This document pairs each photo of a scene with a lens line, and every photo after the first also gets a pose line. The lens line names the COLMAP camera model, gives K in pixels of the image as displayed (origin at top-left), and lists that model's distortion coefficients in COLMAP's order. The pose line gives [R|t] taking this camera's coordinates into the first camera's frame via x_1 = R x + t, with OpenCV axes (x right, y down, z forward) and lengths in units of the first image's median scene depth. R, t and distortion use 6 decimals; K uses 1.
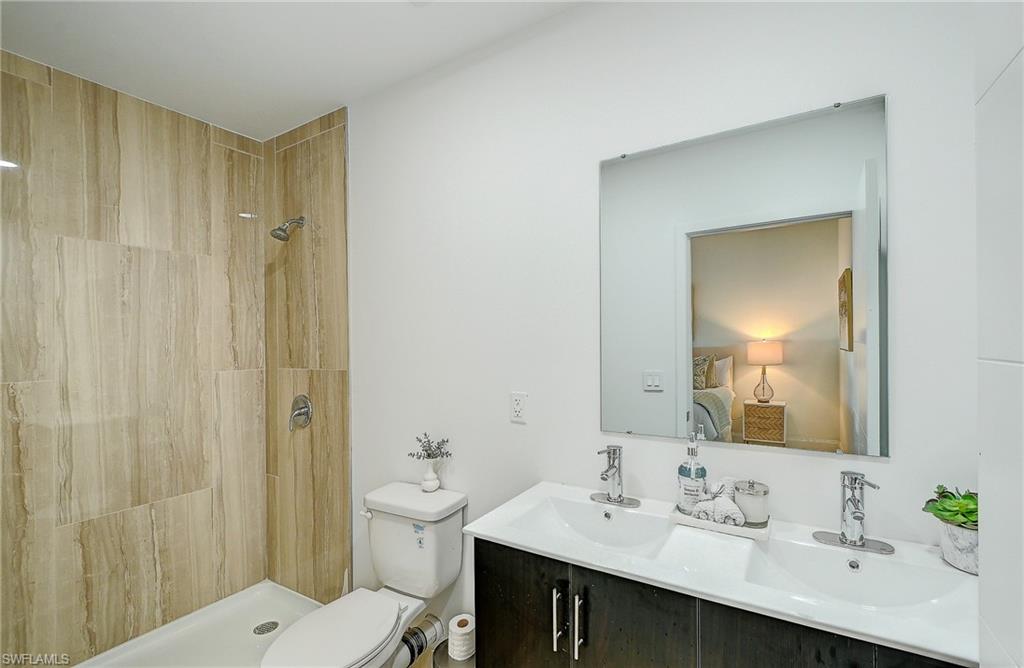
lens RADIAL K [[447.4, 0, 512.0], [0, 447.4, 334.0], [0, 0, 1]] dist [0.002939, 0.000234]
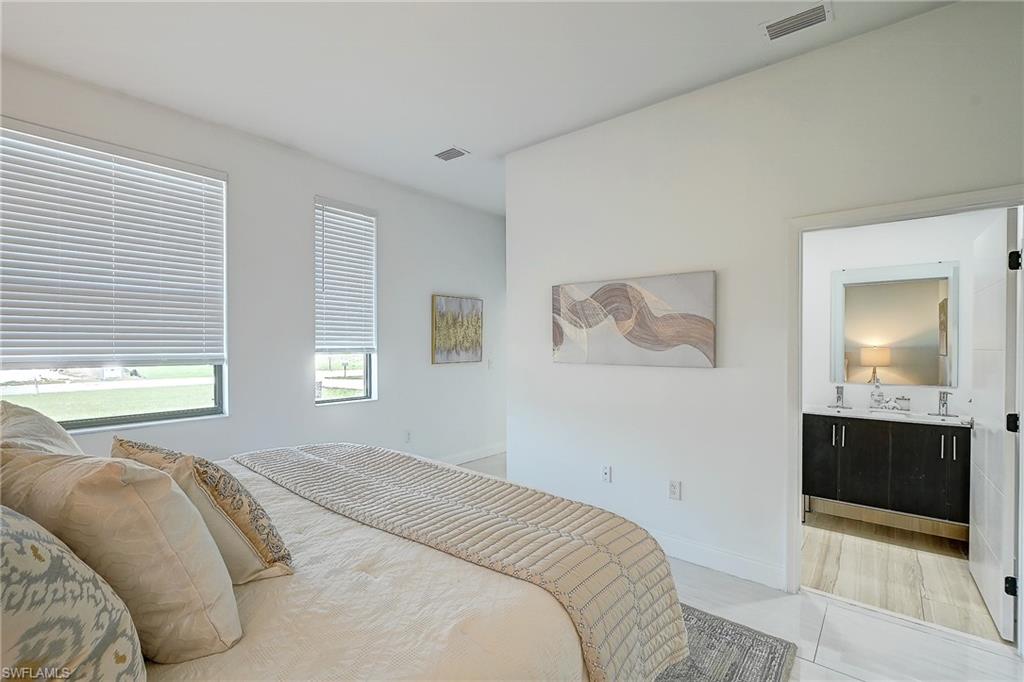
lens RADIAL K [[449.9, 0, 510.7], [0, 449.9, 346.3], [0, 0, 1]] dist [-0.003593, -0.000658]
pose [[0.991436, 0.008320, -0.130331, -0.645599], [-0.006656, 0.999891, 0.013197, 0.002406], [0.130427, -0.012217, 0.991383, -0.879614]]
